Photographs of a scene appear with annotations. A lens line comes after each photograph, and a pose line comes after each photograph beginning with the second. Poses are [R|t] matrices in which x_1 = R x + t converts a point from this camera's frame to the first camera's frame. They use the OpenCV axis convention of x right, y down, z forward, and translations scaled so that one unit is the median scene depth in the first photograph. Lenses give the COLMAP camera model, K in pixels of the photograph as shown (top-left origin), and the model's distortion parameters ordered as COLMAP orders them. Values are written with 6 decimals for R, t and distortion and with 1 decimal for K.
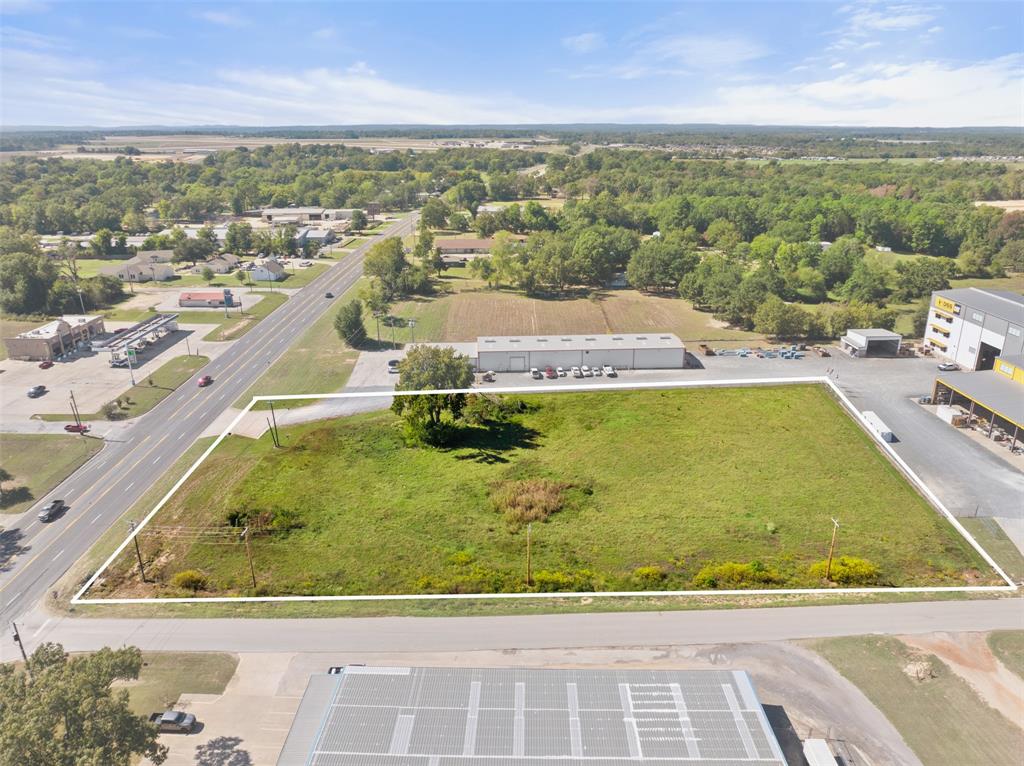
lens RADIAL K [[733.3, 0, 514.9], [0, 733.3, 339.2], [0, 0, 1]] dist [-0.042186, 0.009488]
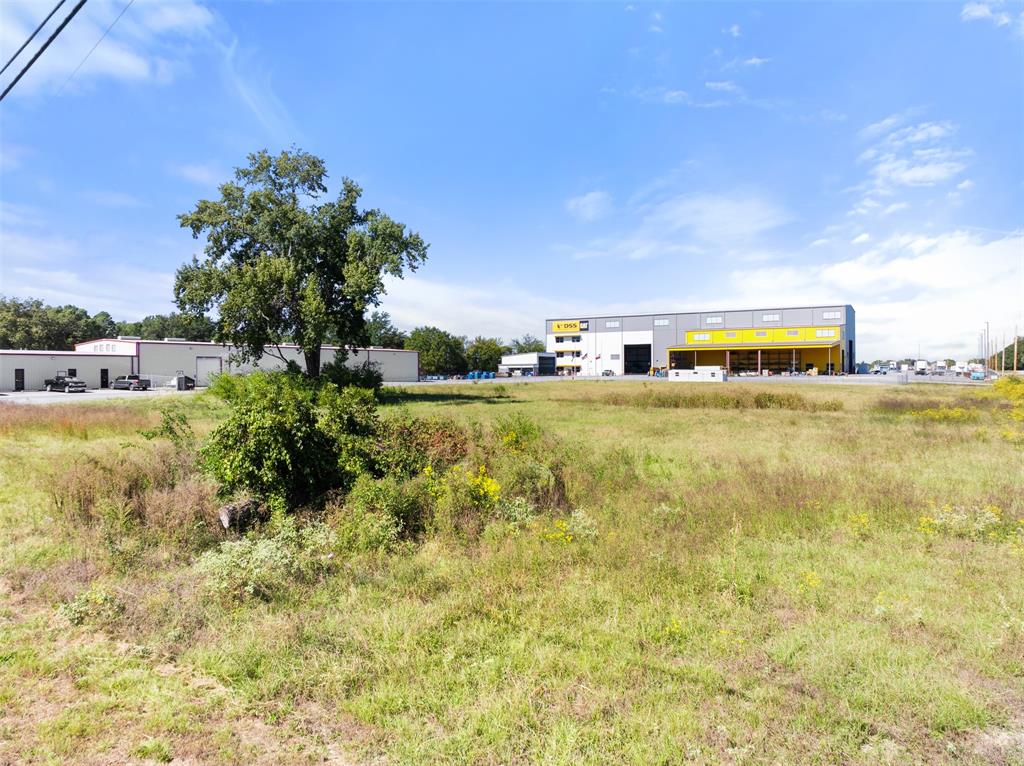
lens RADIAL K [[723.0, 0, 512.0], [0, 723.0, 383.0], [0, 0, 1]] dist [-0.028464, 0.000776]
pose [[0.557797, -0.012568, 0.829882, -0.346315], [0.241170, 0.959197, -0.147573, 0.194939], [-0.794166, 0.282458, 0.538068, 0.674460]]
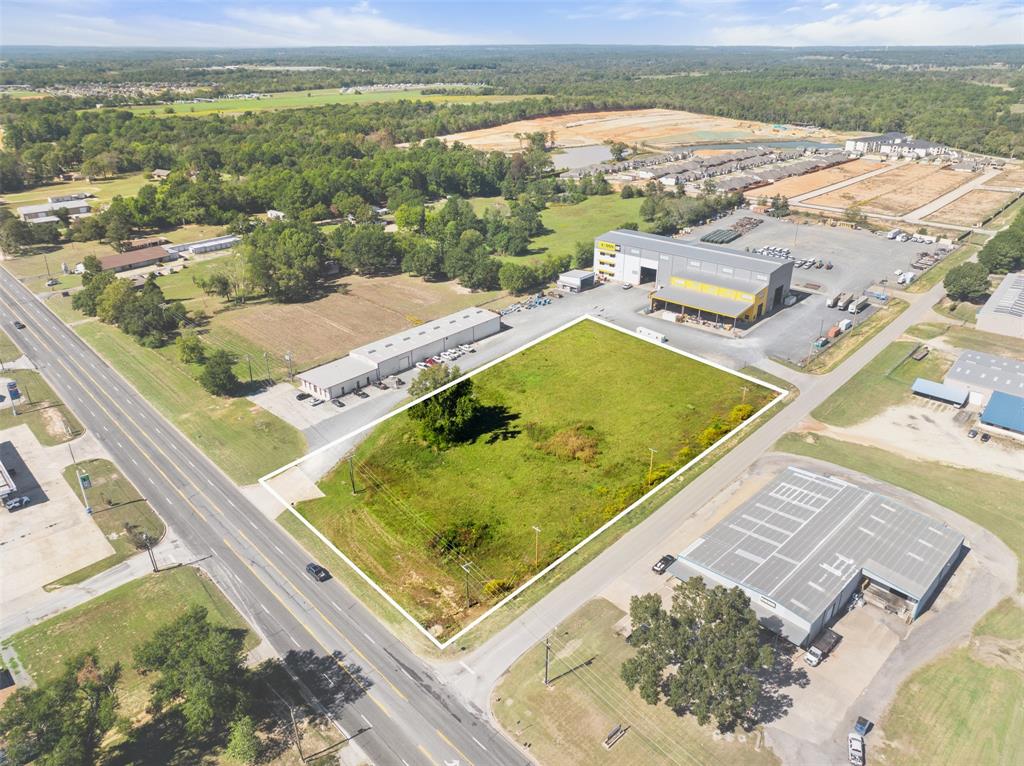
lens RADIAL K [[730.5, 0, 513.4], [0, 730.5, 360.6], [0, 0, 1]] dist [-0.024397, -0.000454]
pose [[0.698255, -0.285426, 0.656484, -0.767799], [0.201800, 0.958362, 0.202036, -0.206732], [-0.686816, -0.008594, 0.726780, 0.023046]]
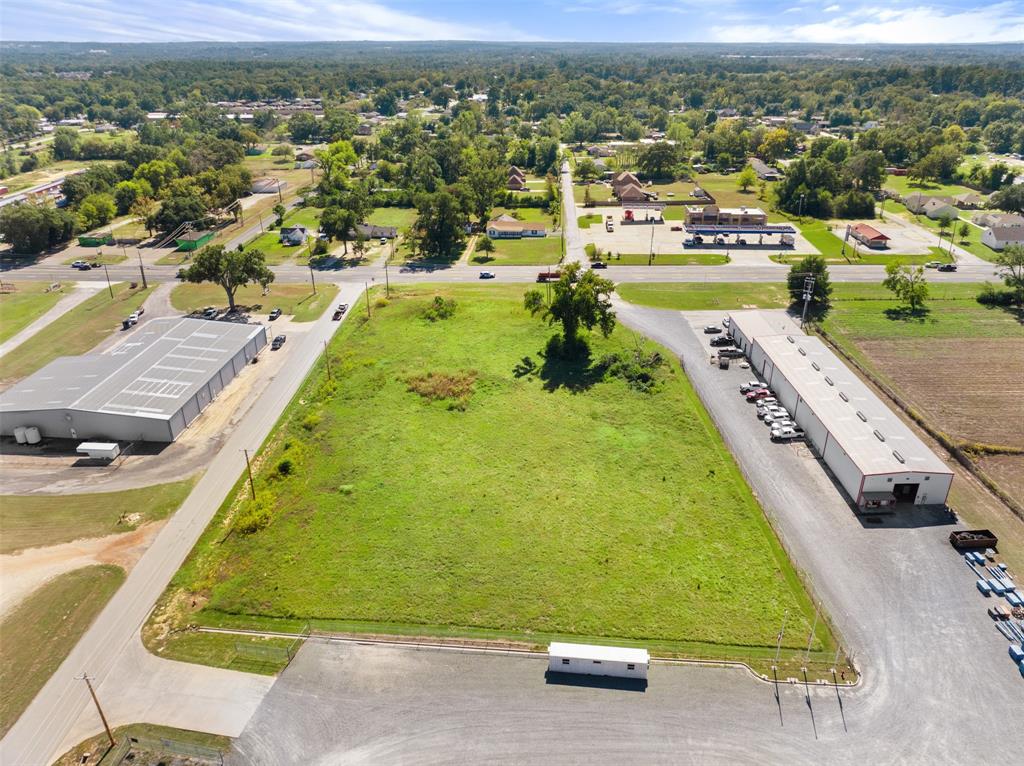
lens RADIAL K [[736.1, 0, 514.7], [0, 736.1, 354.7], [0, 0, 1]] dist [-0.035995, 0.007562]
pose [[-0.043068, 0.401884, -0.914677, 0.859589], [-0.282226, 0.873344, 0.397012, -0.259363], [0.958381, 0.275245, 0.075809, 0.800966]]
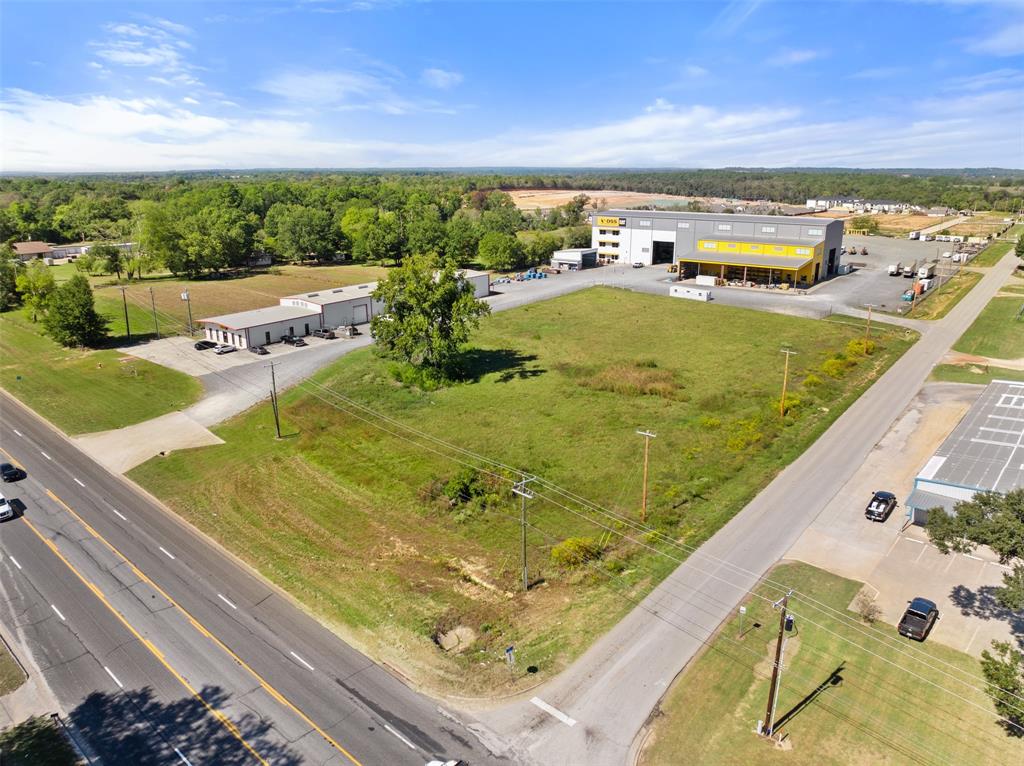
lens RADIAL K [[723.0, 0, 512.0], [0, 723.0, 383.0], [0, 0, 1]] dist [-0.028464, 0.000776]
pose [[0.638987, -0.218678, 0.737479, -0.594667], [0.219369, 0.970731, 0.097771, 0.078521], [-0.737274, 0.099306, 0.668255, 0.404278]]
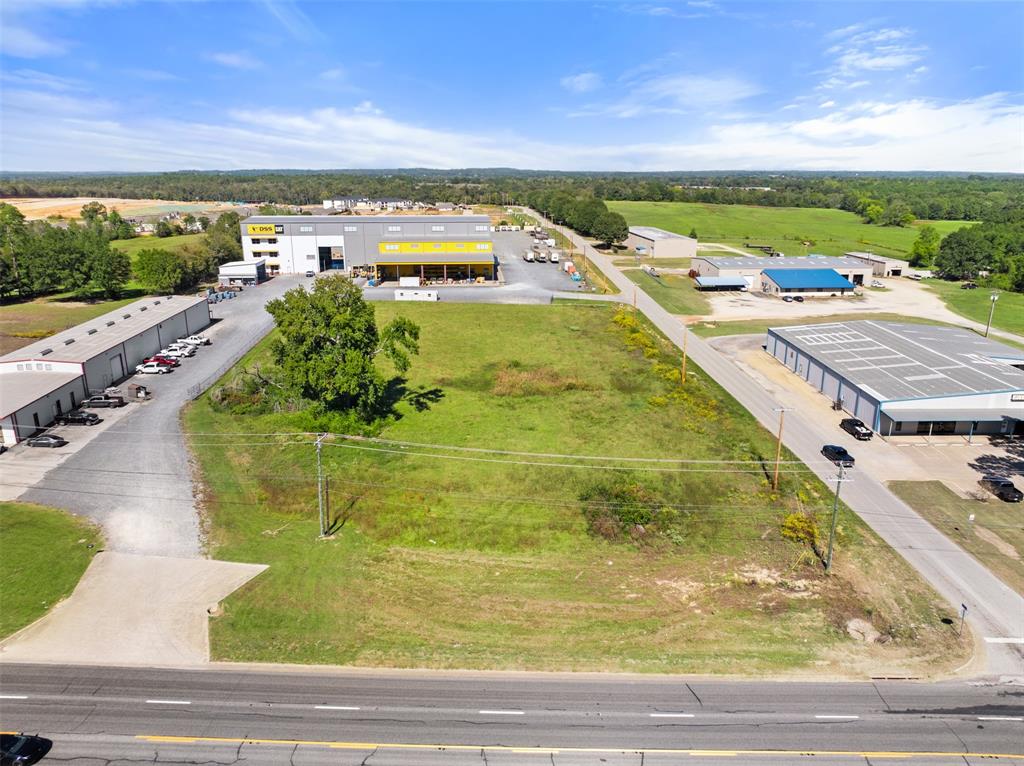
lens RADIAL K [[732.1, 0, 516.1], [0, 732.1, 345.6], [0, 0, 1]] dist [-0.036637, -0.000869]
pose [[-0.020856, -0.231785, 0.972543, -0.689213], [0.283302, 0.931514, 0.228082, -0.031997], [-0.958804, 0.280280, 0.046237, 0.768912]]
